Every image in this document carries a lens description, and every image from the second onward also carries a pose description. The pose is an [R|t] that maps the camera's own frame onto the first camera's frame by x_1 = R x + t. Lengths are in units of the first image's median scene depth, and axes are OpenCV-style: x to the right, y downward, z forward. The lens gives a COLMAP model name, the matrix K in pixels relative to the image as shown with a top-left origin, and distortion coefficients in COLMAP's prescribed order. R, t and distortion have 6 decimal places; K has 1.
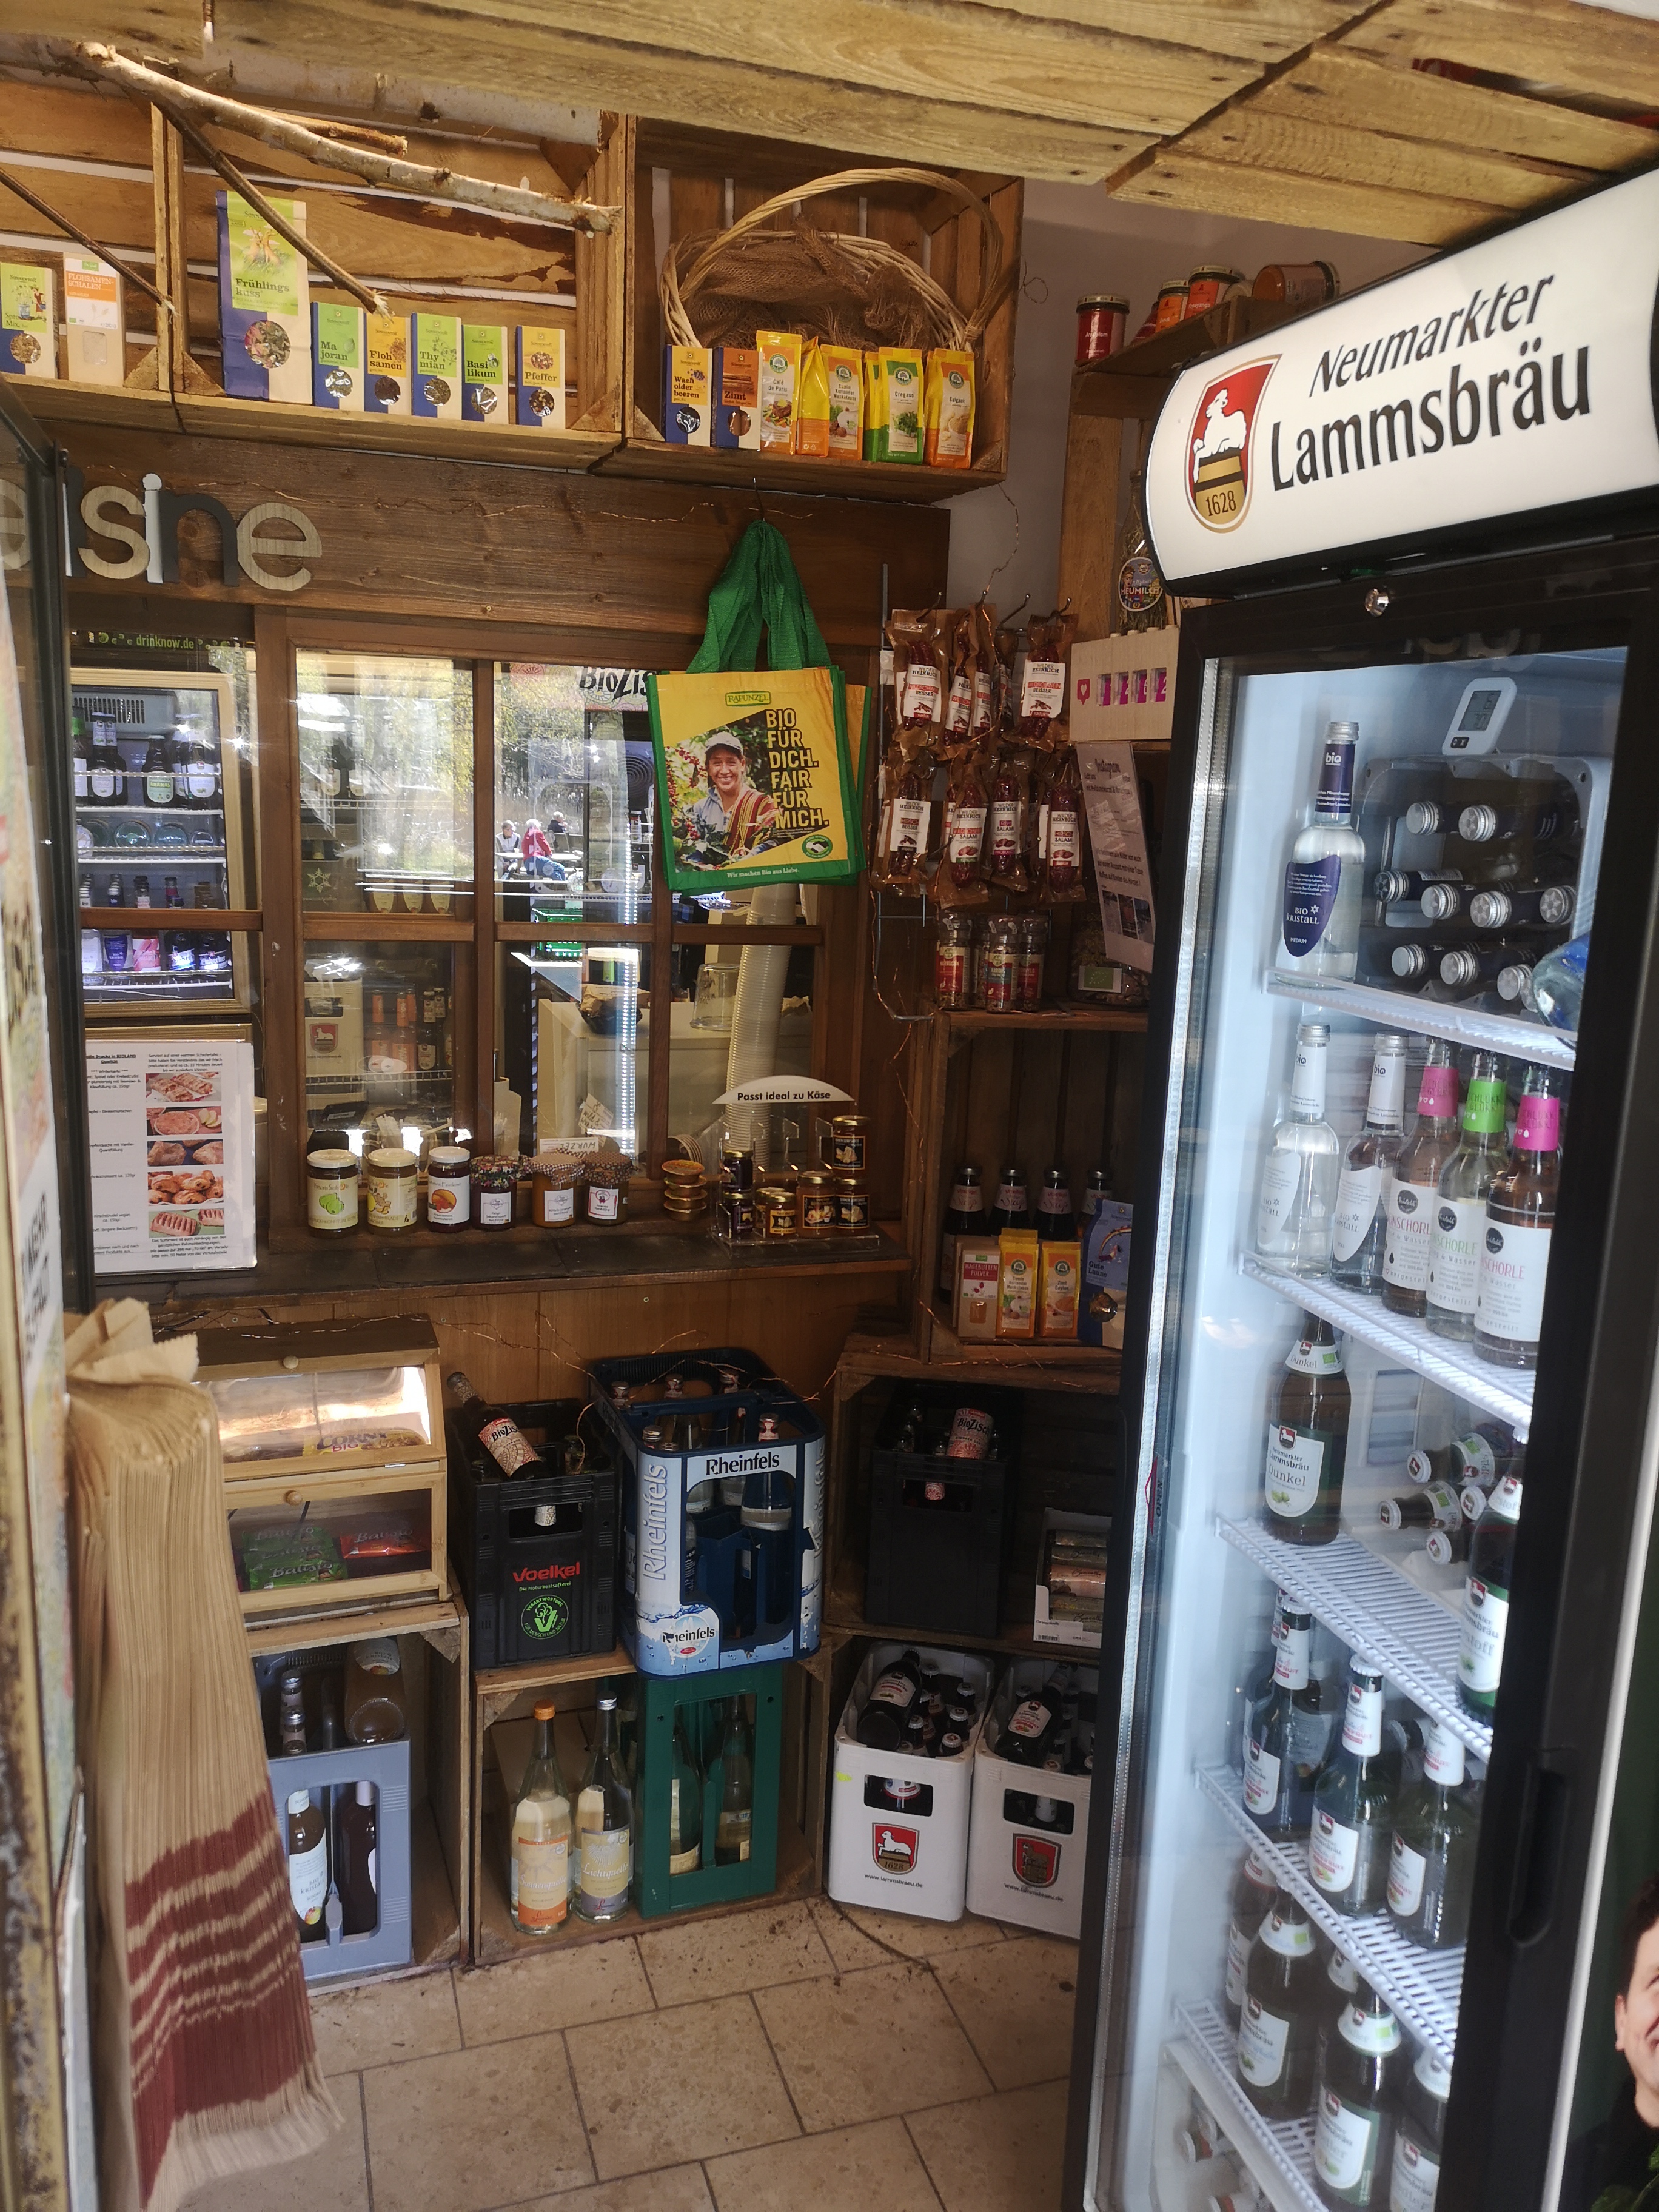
lens RADIAL K [[1694.4, 0, 829.5], [0, 1694.4, 1106.0], [0, 0, 1]] dist [0.070898, -0.086082]
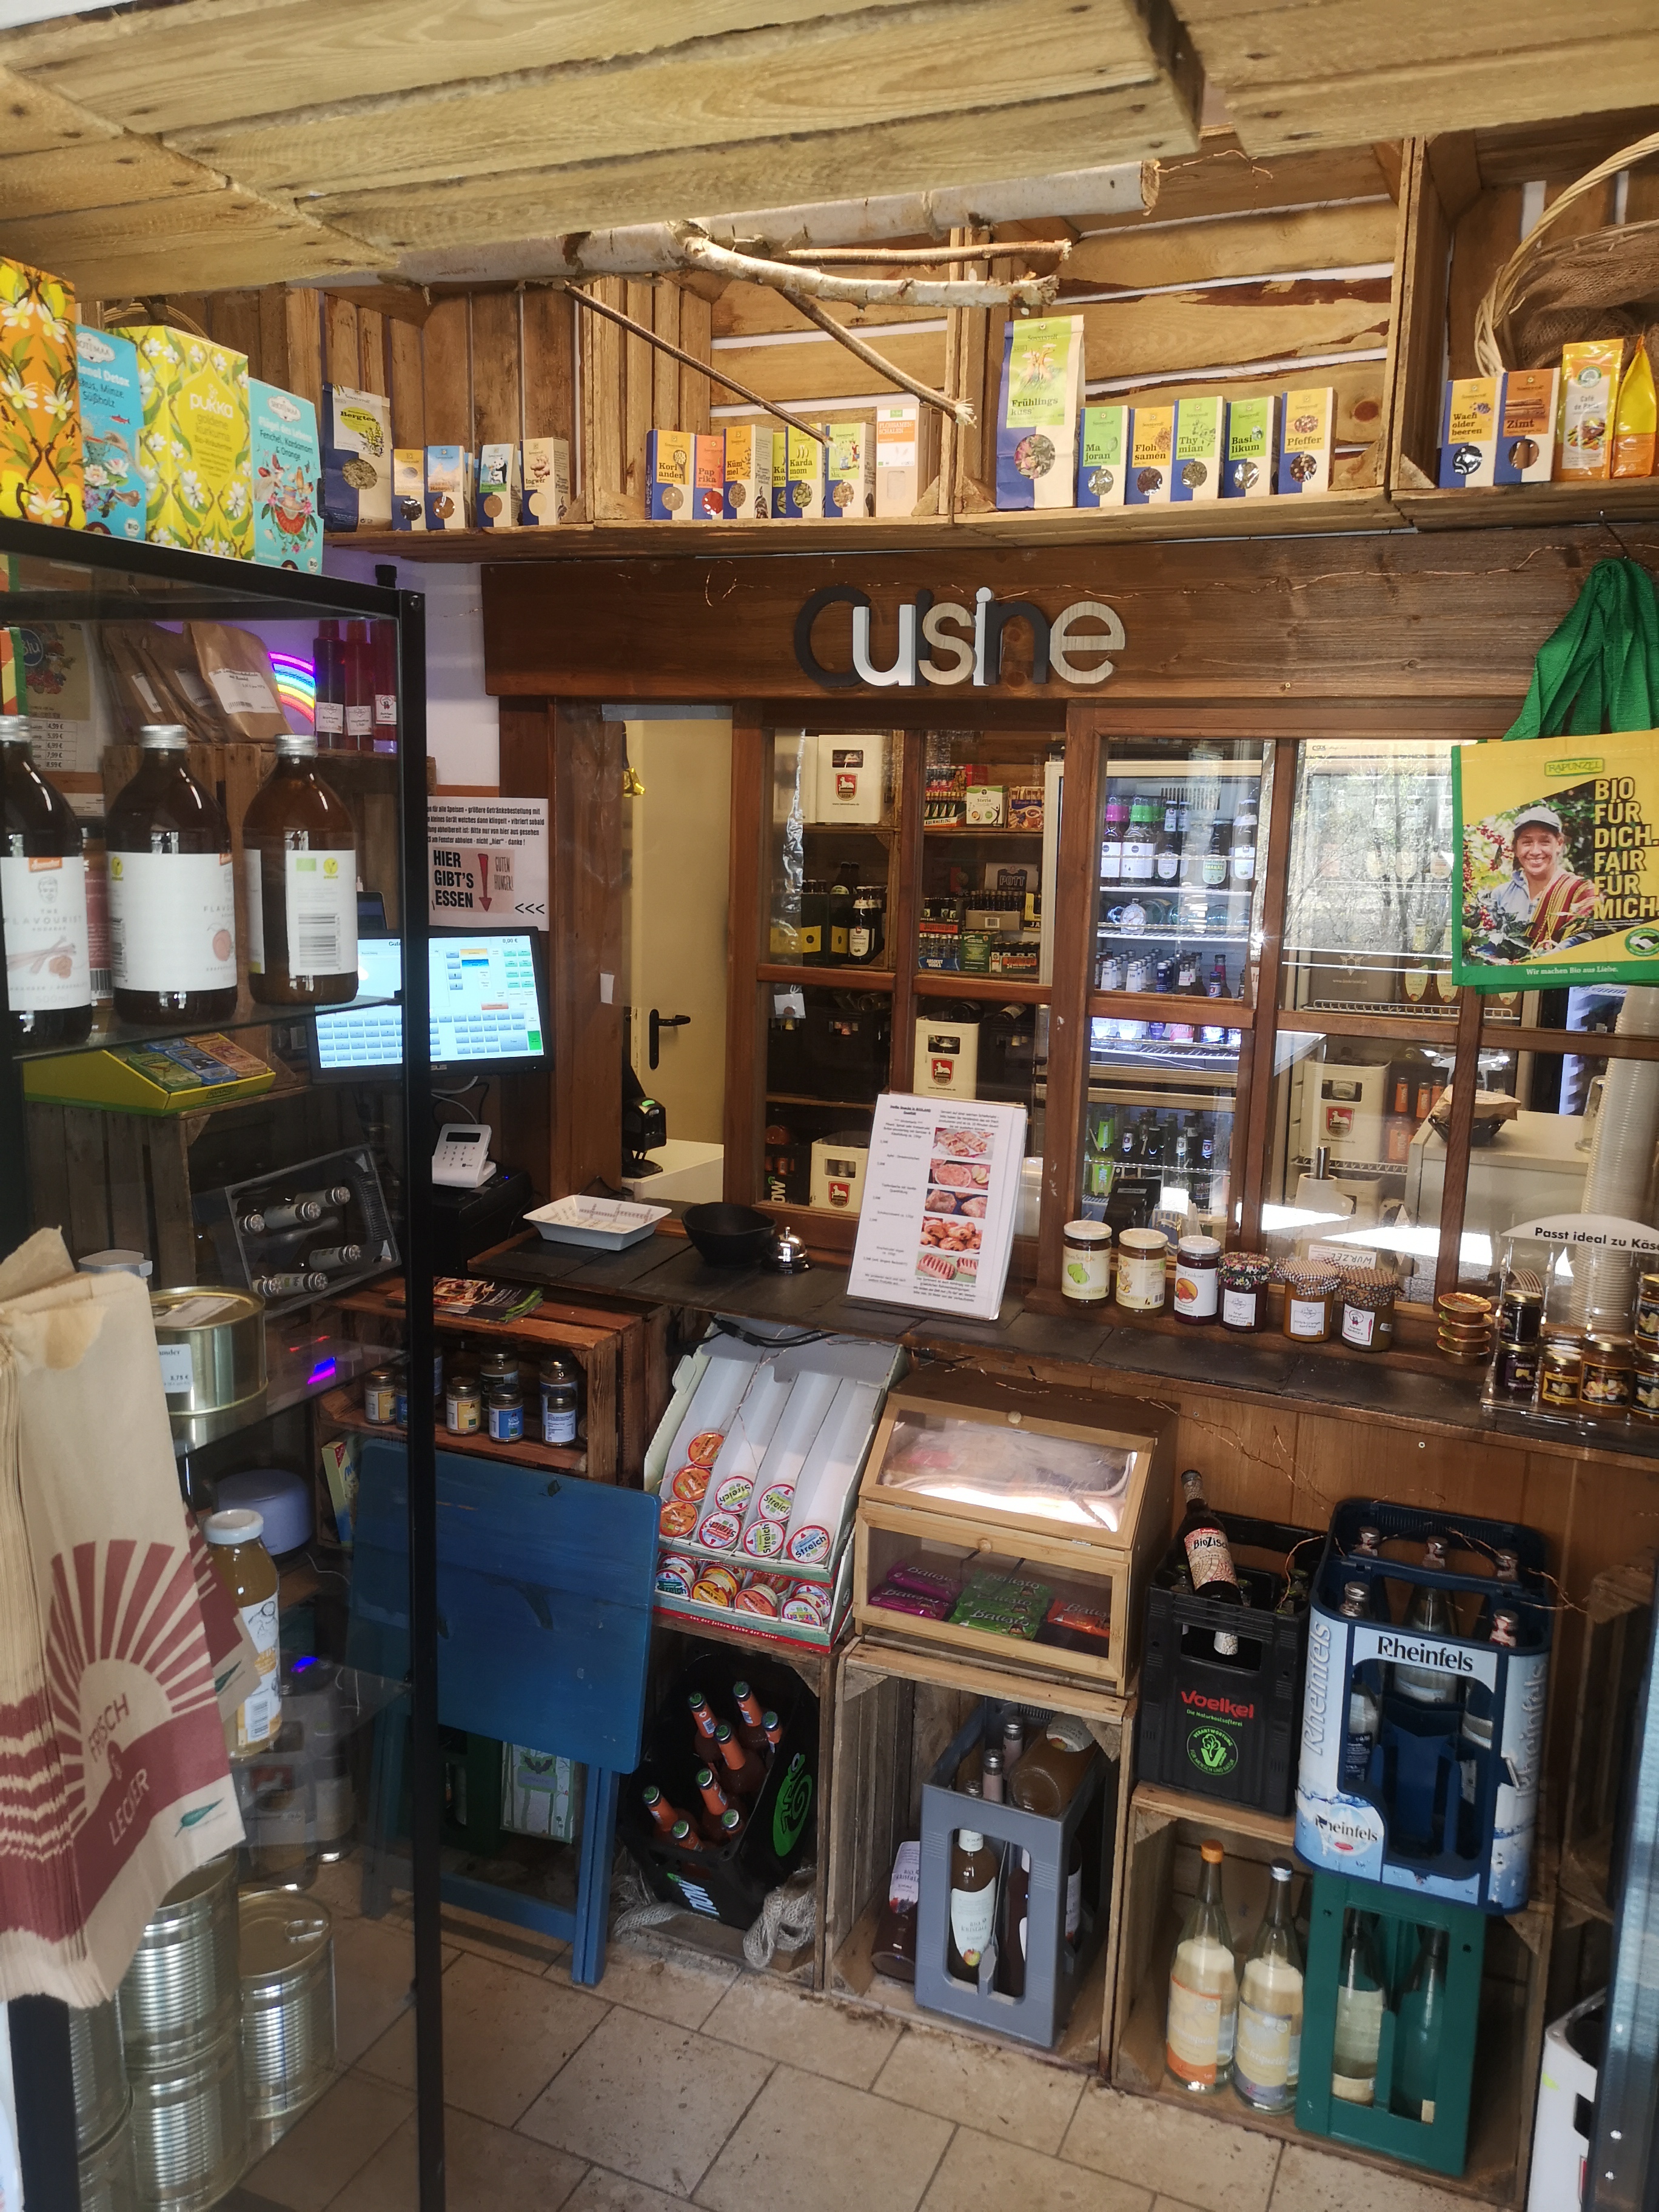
lens RADIAL K [[1694.4, 0, 829.5], [0, 1694.4, 1106.0], [0, 0, 1]] dist [0.070898, -0.086082]
pose [[0.739916, 0.100072, -0.665214, 0.270257], [-0.130944, 0.991384, 0.003492, -0.026777], [0.659832, 0.084522, 0.746645, 0.133656]]
